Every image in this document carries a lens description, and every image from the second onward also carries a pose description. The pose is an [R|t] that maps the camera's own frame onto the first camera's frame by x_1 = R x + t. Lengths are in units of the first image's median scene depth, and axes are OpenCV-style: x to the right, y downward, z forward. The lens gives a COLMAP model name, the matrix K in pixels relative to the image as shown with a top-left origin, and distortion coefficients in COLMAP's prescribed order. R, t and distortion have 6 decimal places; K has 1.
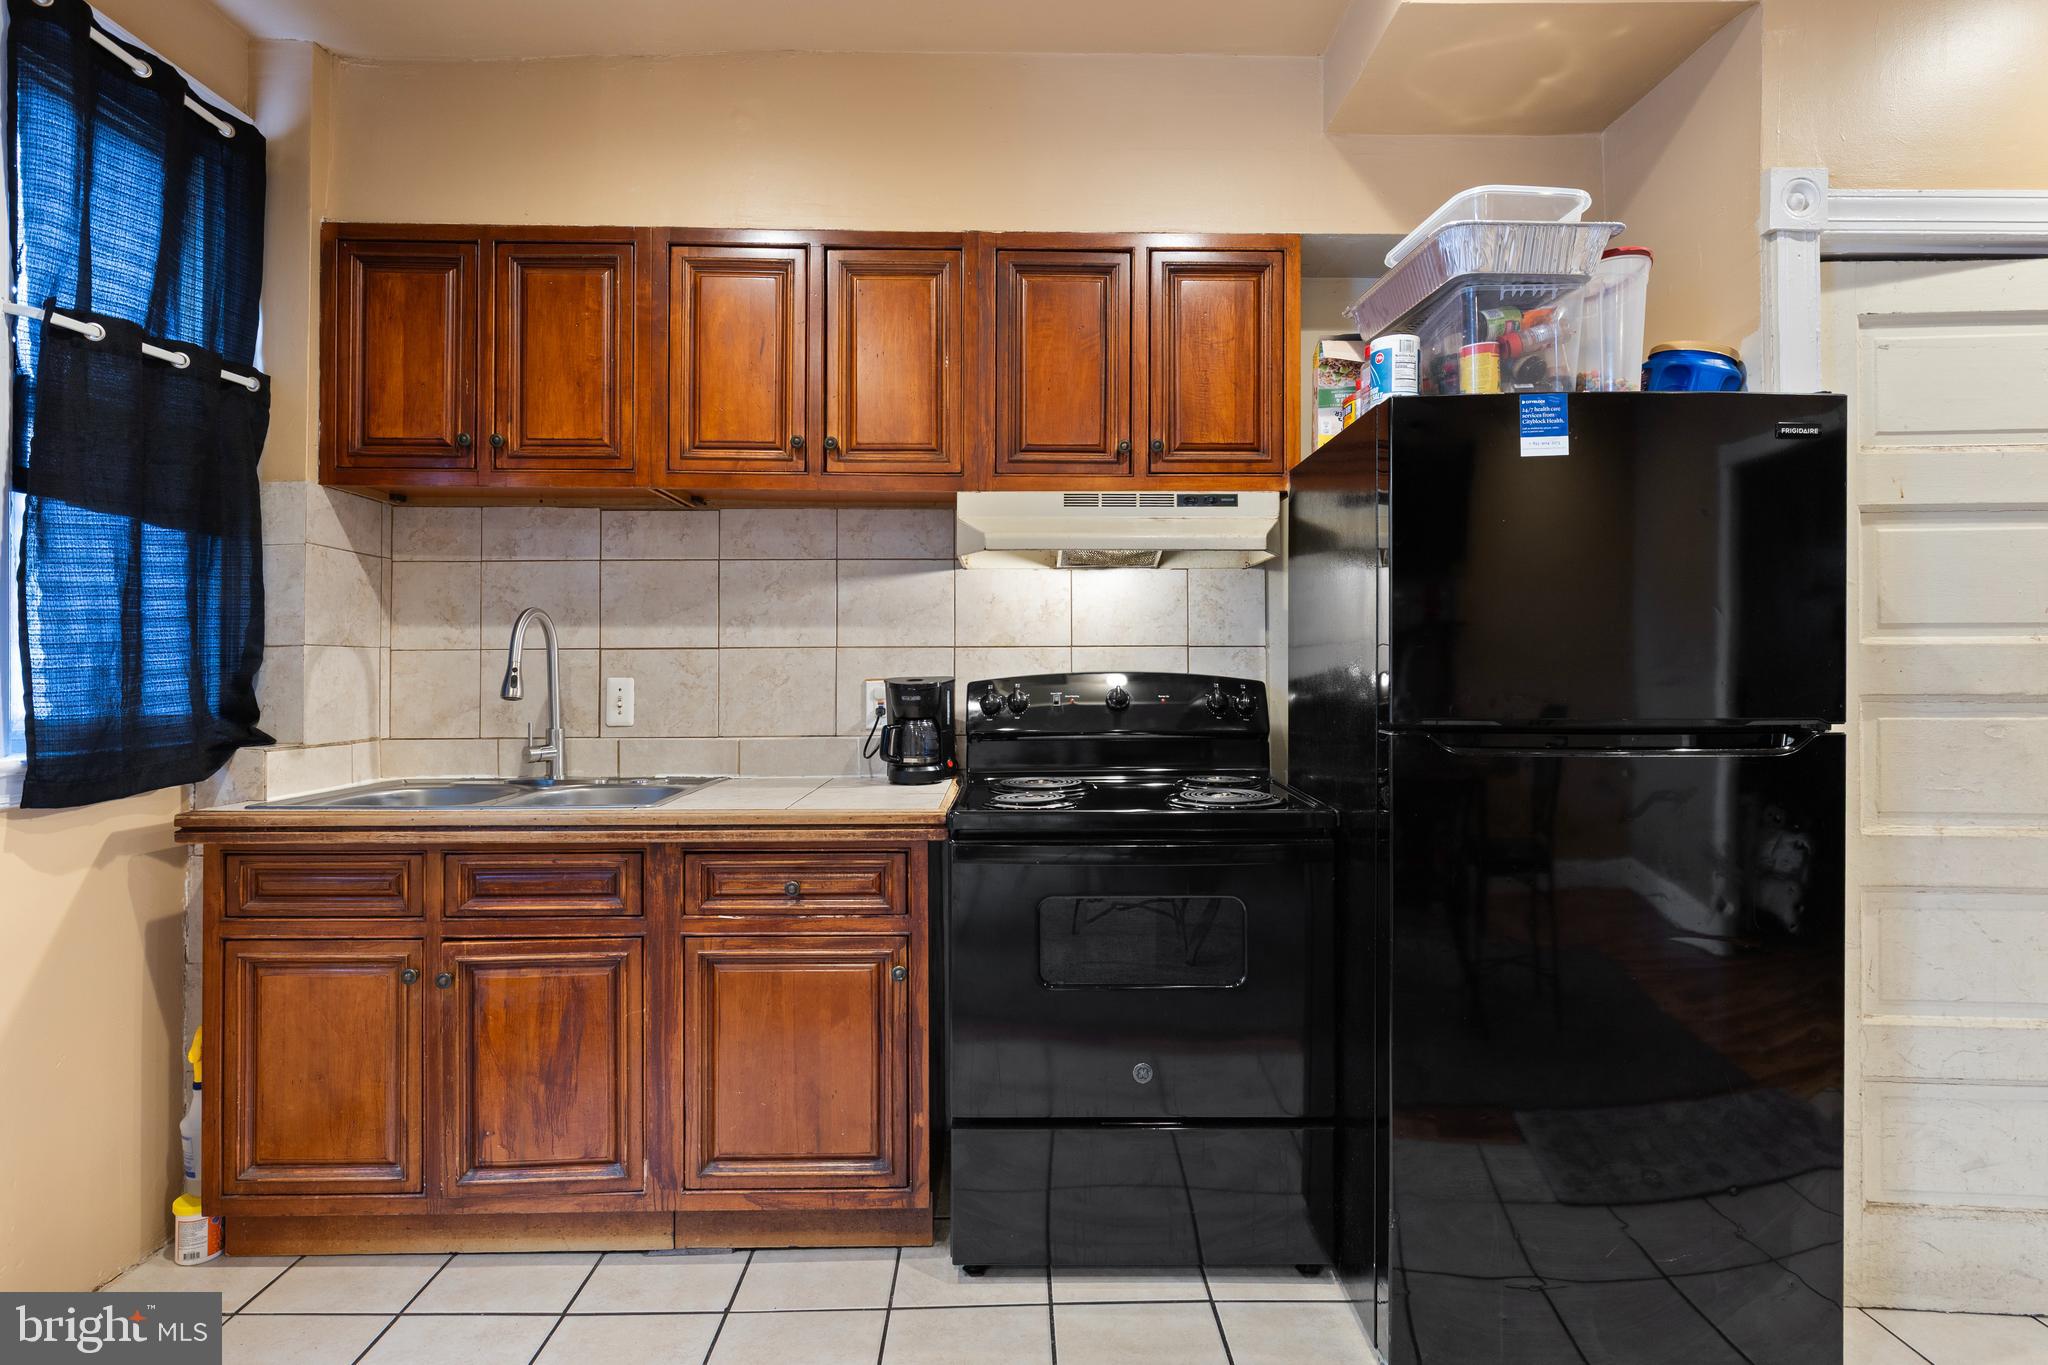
lens RADIAL K [[1035.6, 0, 1010.6], [0, 1035.6, 661.9], [0, 0, 1]] dist [-0.005449, -0.000803]
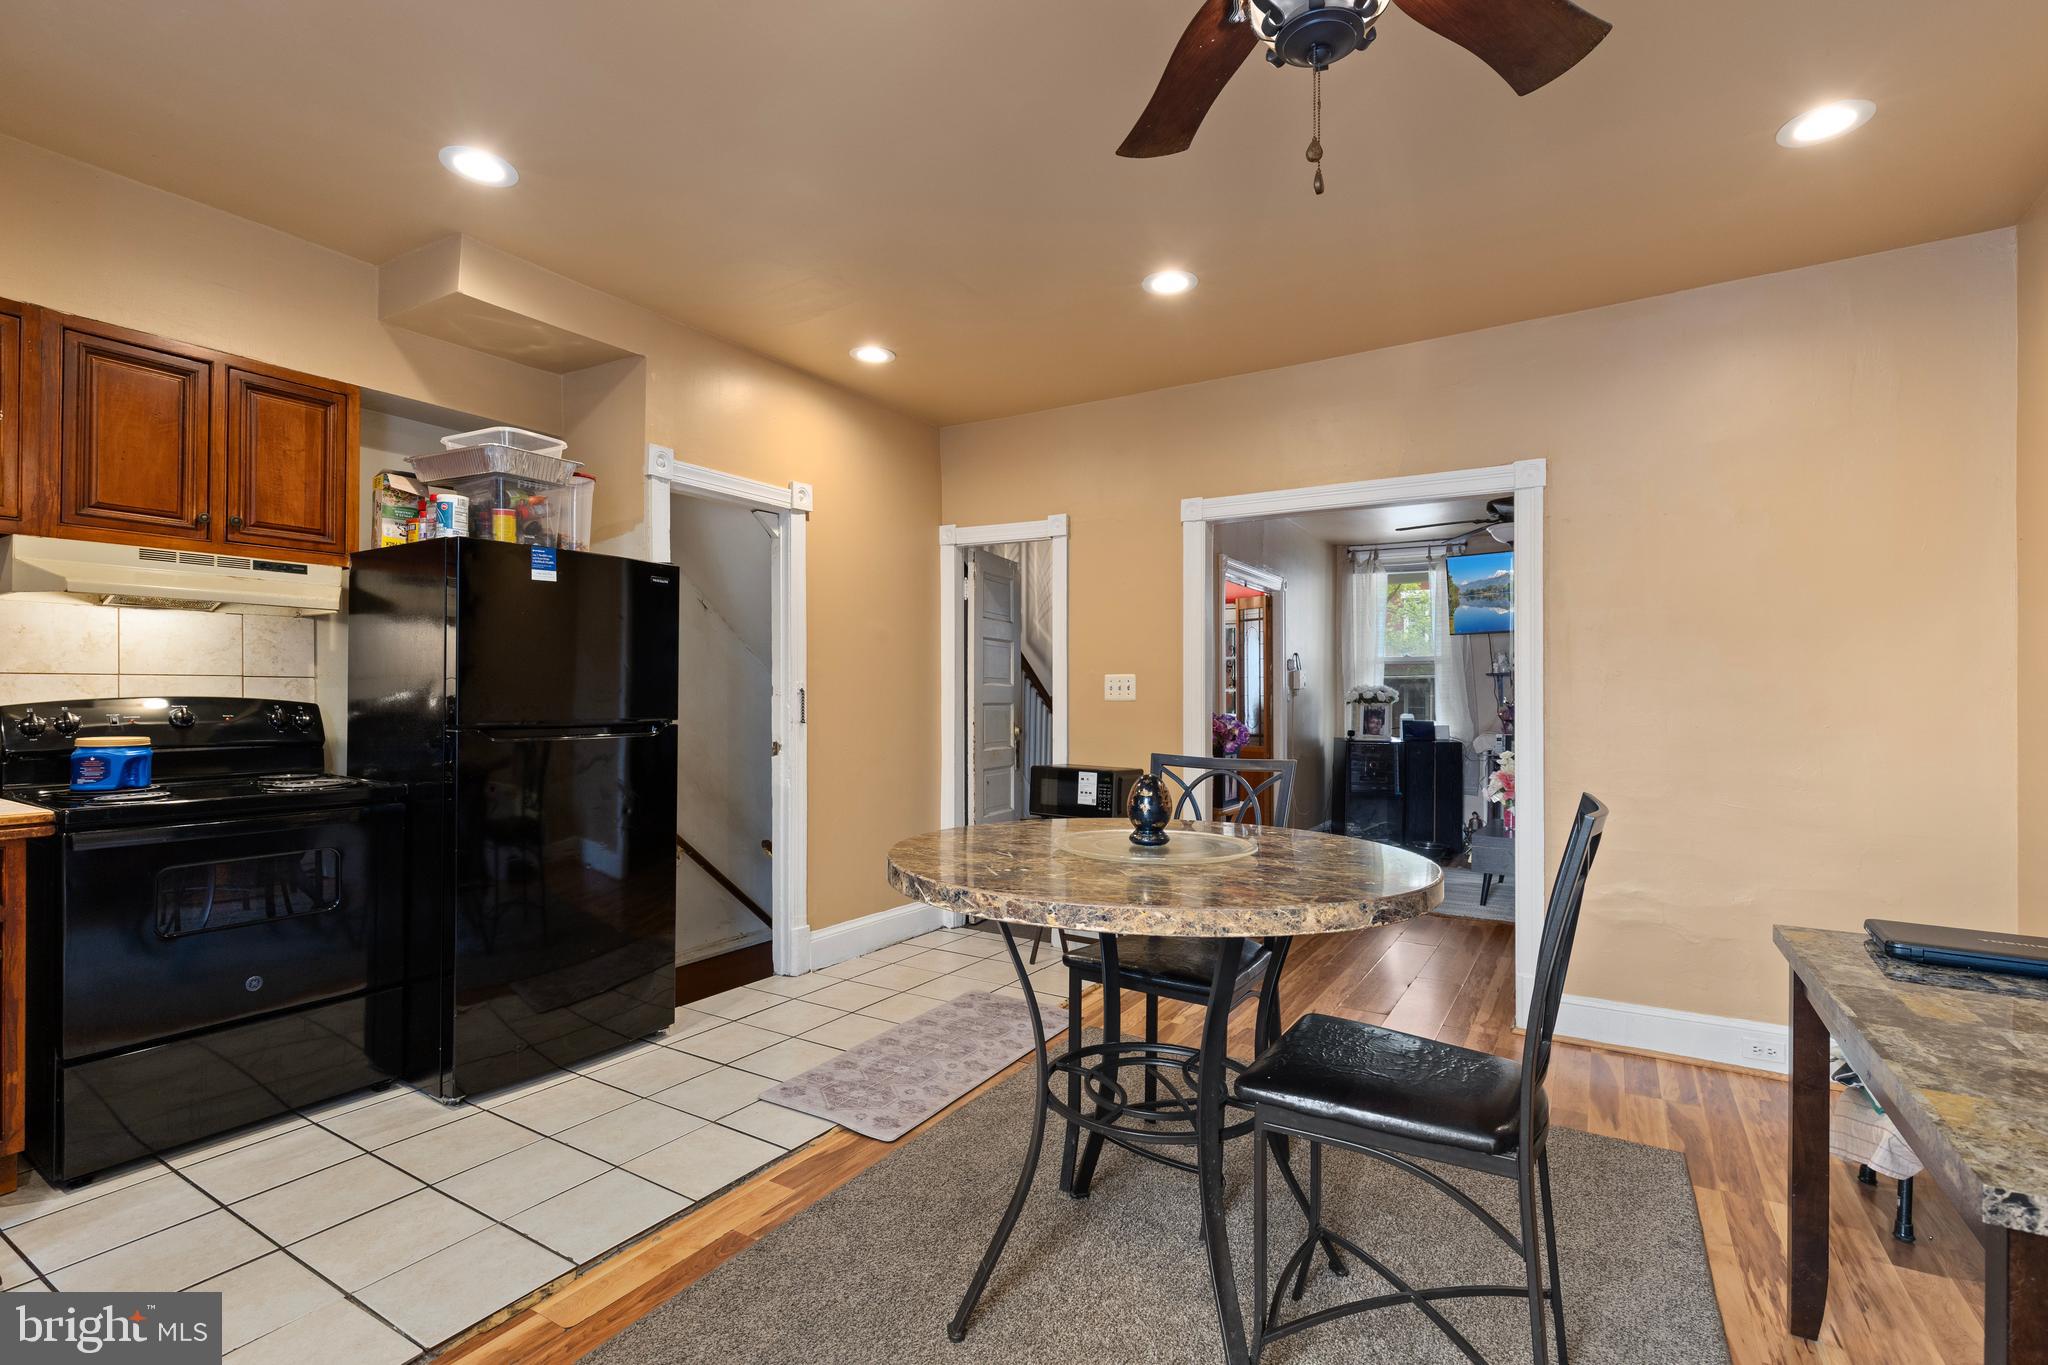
lens RADIAL K [[955.0, 0, 1033.2], [0, 955.0, 687.9], [0, 0, 1]] dist [-0.006636, 0.000733]
pose [[0.522050, 0.006979, 0.852887, -0.348006], [-0.003369, 0.999976, -0.006121, 0.003182], [-0.852908, 0.000322, 0.522060, -0.466845]]
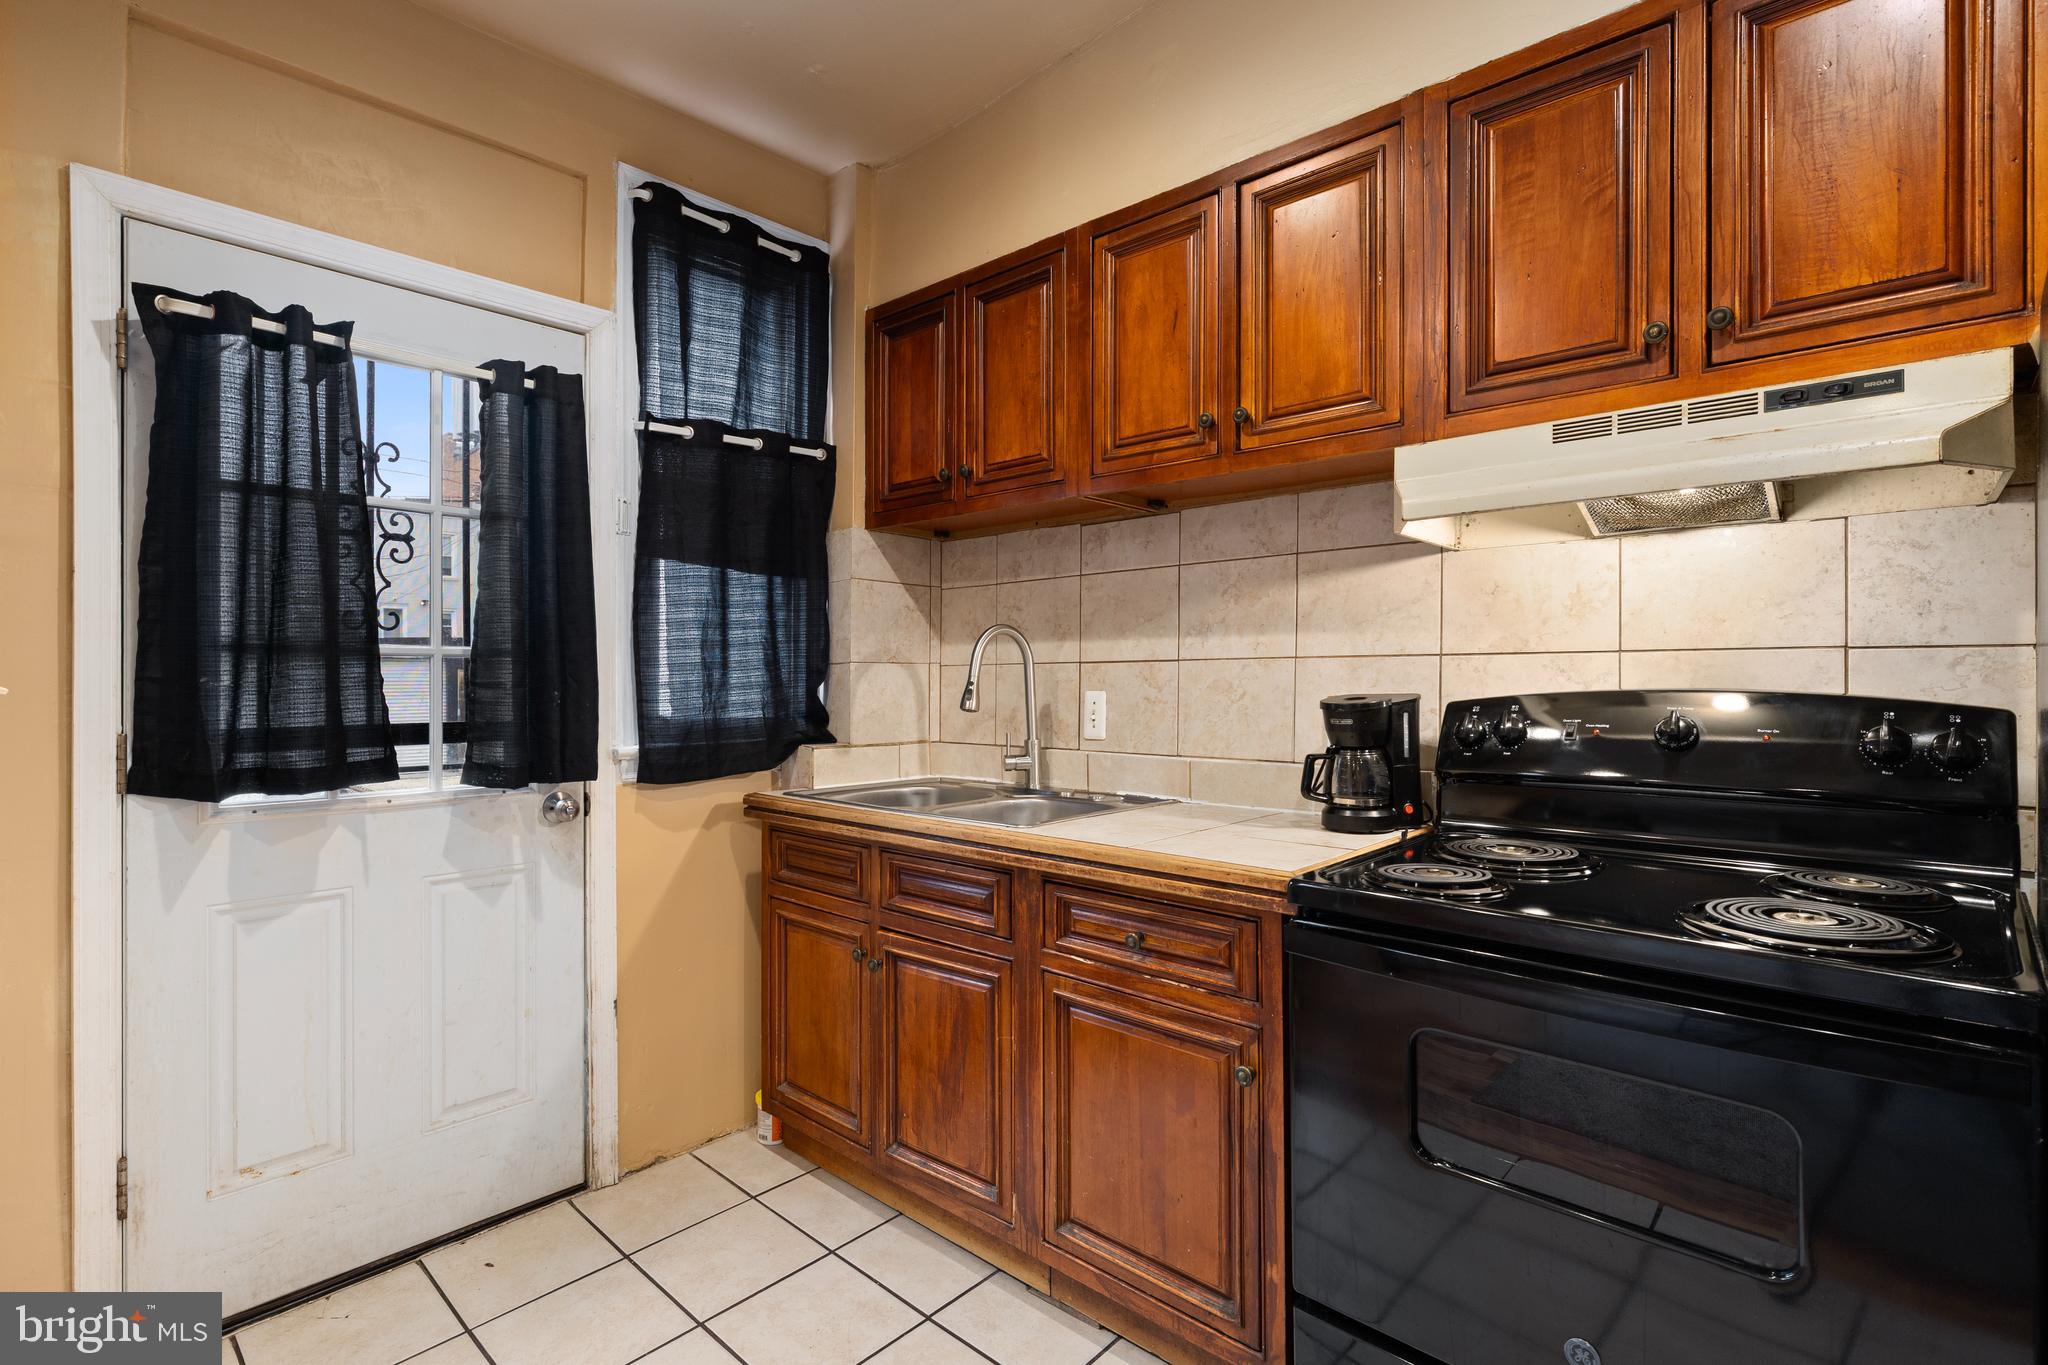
lens RADIAL K [[955.0, 0, 1009.9], [0, 955.0, 678.5], [0, 0, 1]] dist [-0.006636, 0.000733]
pose [[0.727694, 0.000234, -0.685902, 0.220023], [0.004398, 0.999978, 0.005006, -0.002339], [0.685888, -0.006659, 0.727676, 0.306822]]
